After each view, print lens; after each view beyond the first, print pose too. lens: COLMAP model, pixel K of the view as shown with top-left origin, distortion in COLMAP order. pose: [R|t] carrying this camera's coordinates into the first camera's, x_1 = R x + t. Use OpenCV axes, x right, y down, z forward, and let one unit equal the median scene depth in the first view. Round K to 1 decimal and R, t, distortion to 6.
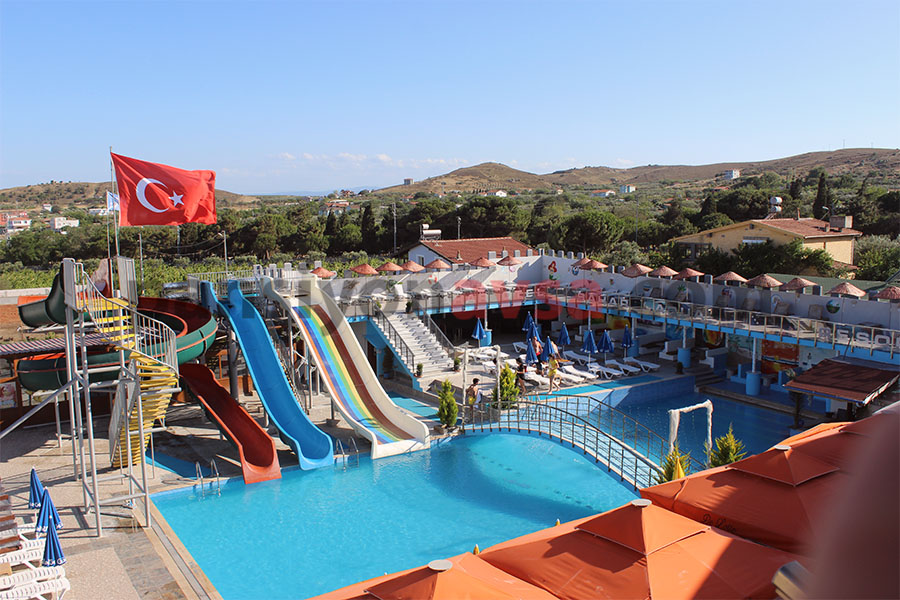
lens RADIAL K [[814.5, 0, 452.2], [0, 814.5, 305.5], [0, 0, 1]] dist [-0.104328, 0.000000]
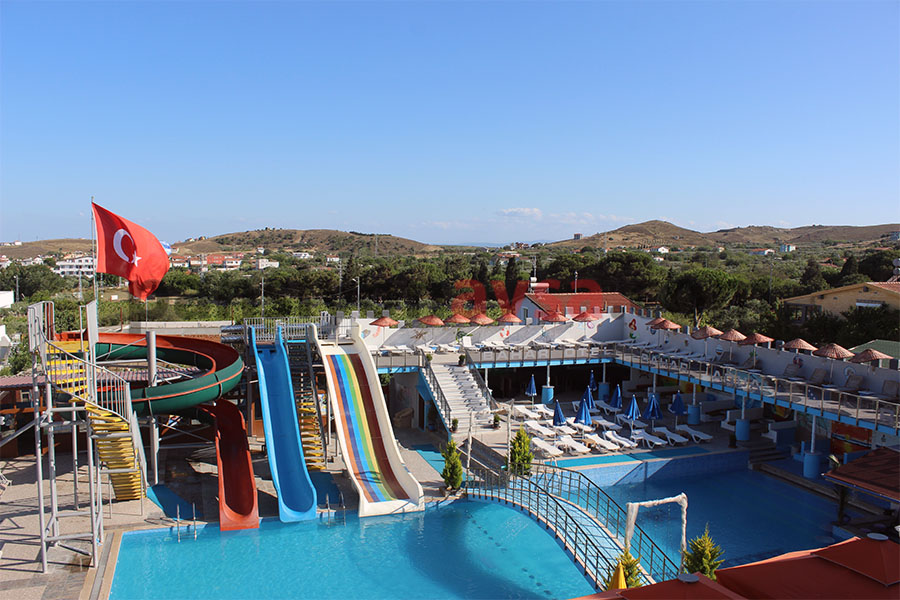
lens RADIAL K [[749.0, 0, 449.6], [0, 749.0, 297.1], [0, 0, 1]] dist [-0.143392, 0.112316]
pose [[0.975130, 0.035800, -0.218722, 0.143402], [-0.050832, 0.996687, -0.063489, -0.017644], [0.215724, 0.073028, 0.973720, 0.100590]]
